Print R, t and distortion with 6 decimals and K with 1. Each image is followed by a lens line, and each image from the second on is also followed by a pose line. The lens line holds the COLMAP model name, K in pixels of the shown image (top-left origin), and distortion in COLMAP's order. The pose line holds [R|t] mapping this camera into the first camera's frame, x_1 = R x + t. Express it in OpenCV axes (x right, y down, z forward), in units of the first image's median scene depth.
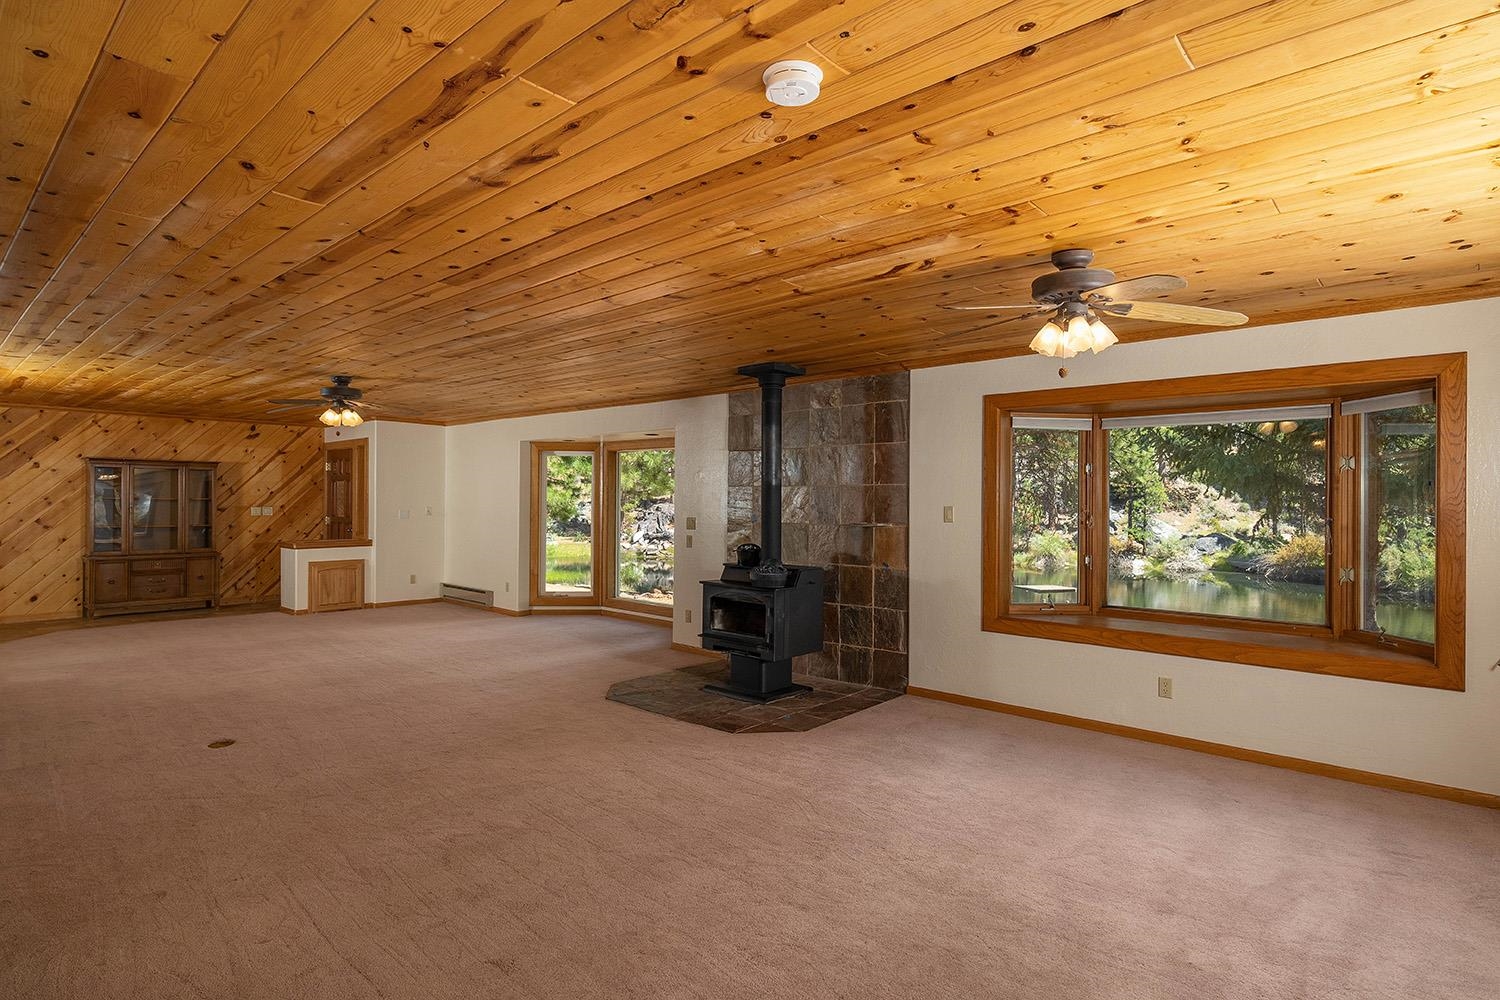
lens RADIAL K [[760.5, 0, 763.3], [0, 760.5, 497.1], [0, 0, 1]] dist [0.003956, 0.001121]
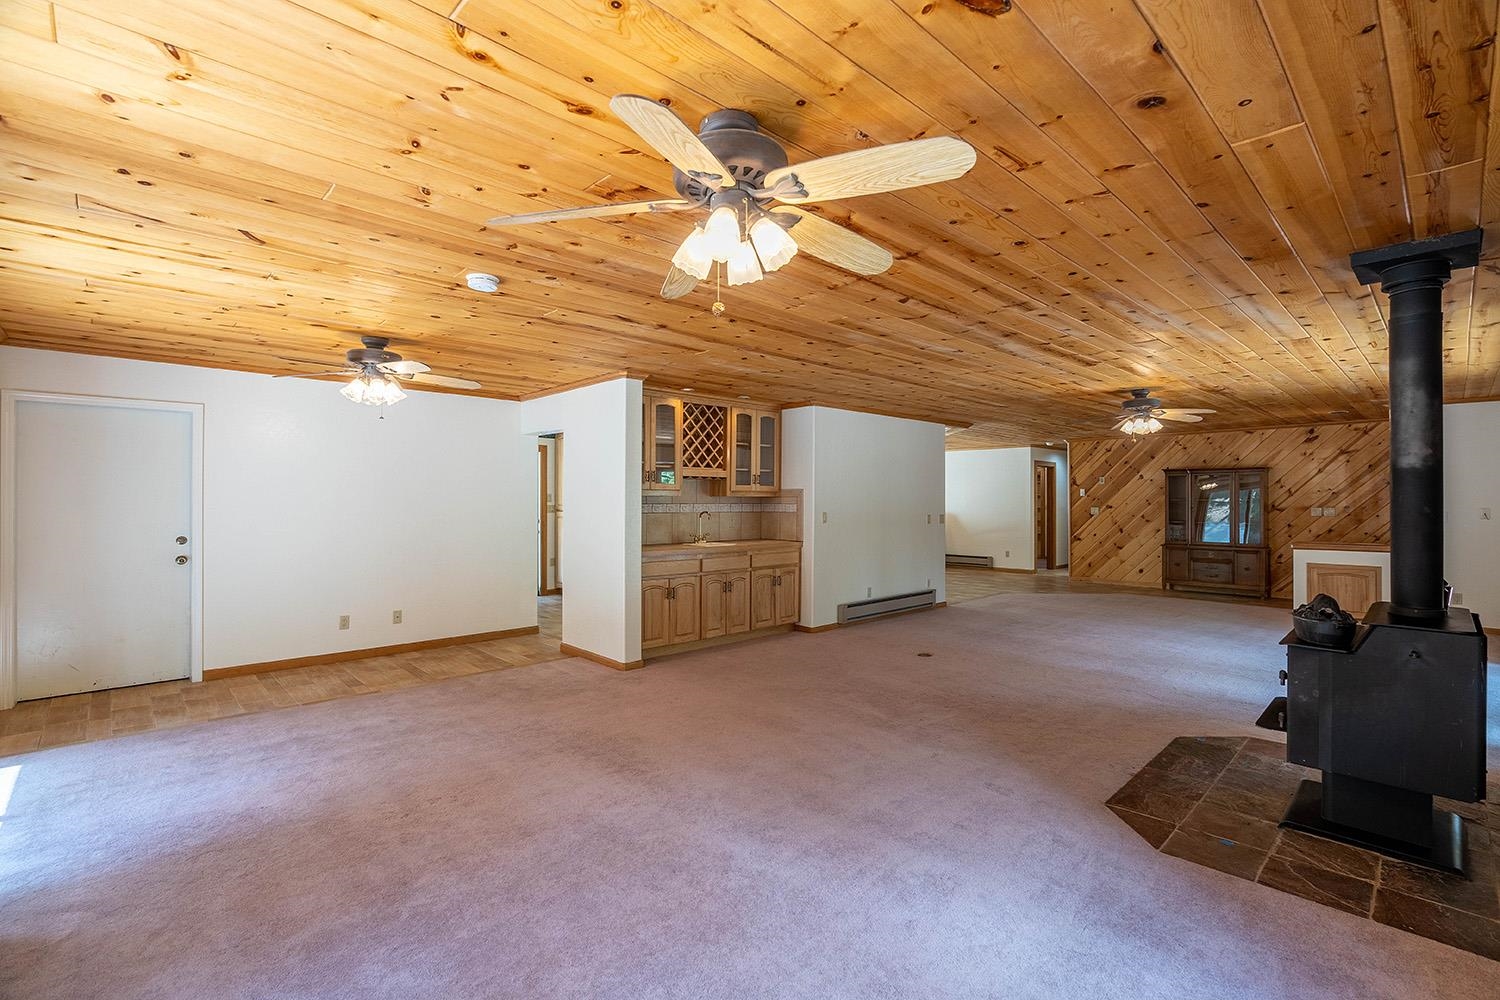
lens RADIAL K [[683.1, 0, 764.6], [0, 683.1, 500.7], [0, 0, 1]] dist [0.004865, 0.000478]
pose [[-0.067642, -0.005614, -0.997694, 0.364535], [0.005816, 0.999965, -0.006021, 0.005743], [0.997693, -0.006210, -0.067607, 0.387716]]
